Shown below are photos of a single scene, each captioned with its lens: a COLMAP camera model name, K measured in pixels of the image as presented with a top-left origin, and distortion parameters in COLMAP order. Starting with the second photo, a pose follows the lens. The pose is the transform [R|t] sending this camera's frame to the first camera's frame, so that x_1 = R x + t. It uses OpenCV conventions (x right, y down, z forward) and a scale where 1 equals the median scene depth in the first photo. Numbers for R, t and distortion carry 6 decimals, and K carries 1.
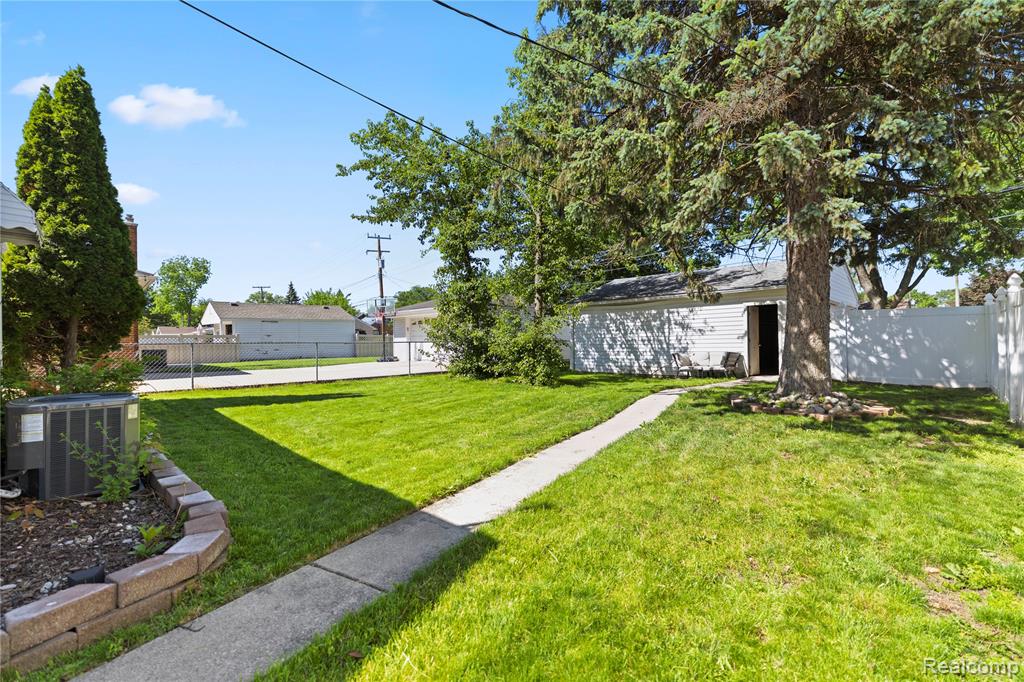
lens RADIAL K [[452.8, 0, 511.9], [0, 452.8, 340.6], [0, 0, 1]] dist [0.004736, 0.000155]
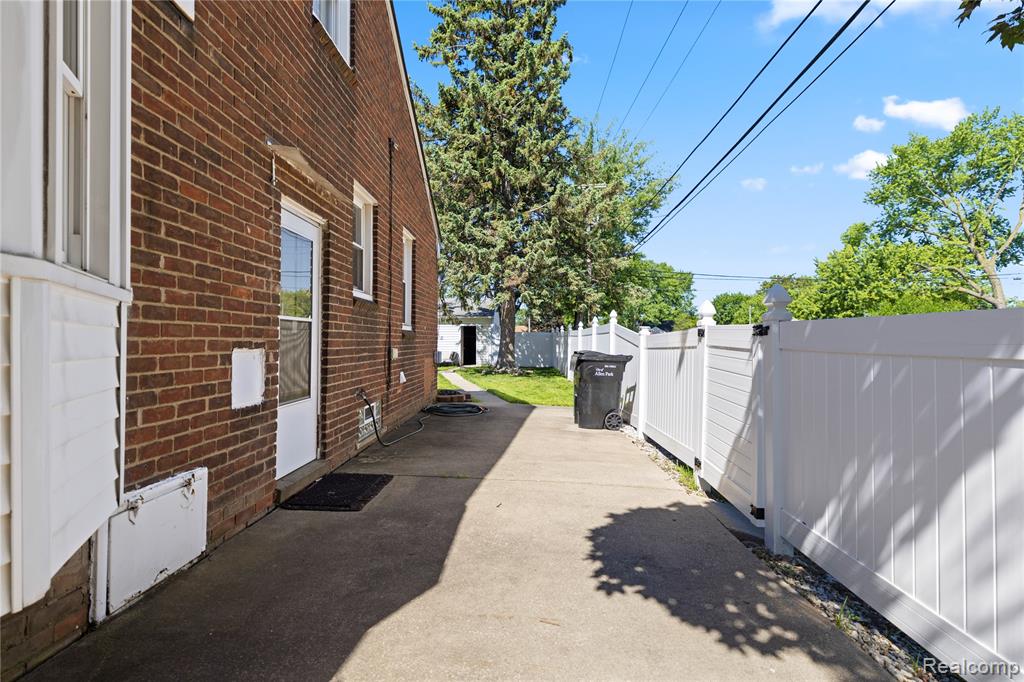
lens RADIAL K [[452.8, 0, 511.9], [0, 452.8, 343.2], [0, 0, 1]] dist [0.004736, 0.000155]
pose [[0.733033, 0.013566, 0.680058, -0.725320], [-0.011023, 0.999907, -0.008065, 0.002569], [-0.680104, -0.001585, 0.733114, -0.600051]]
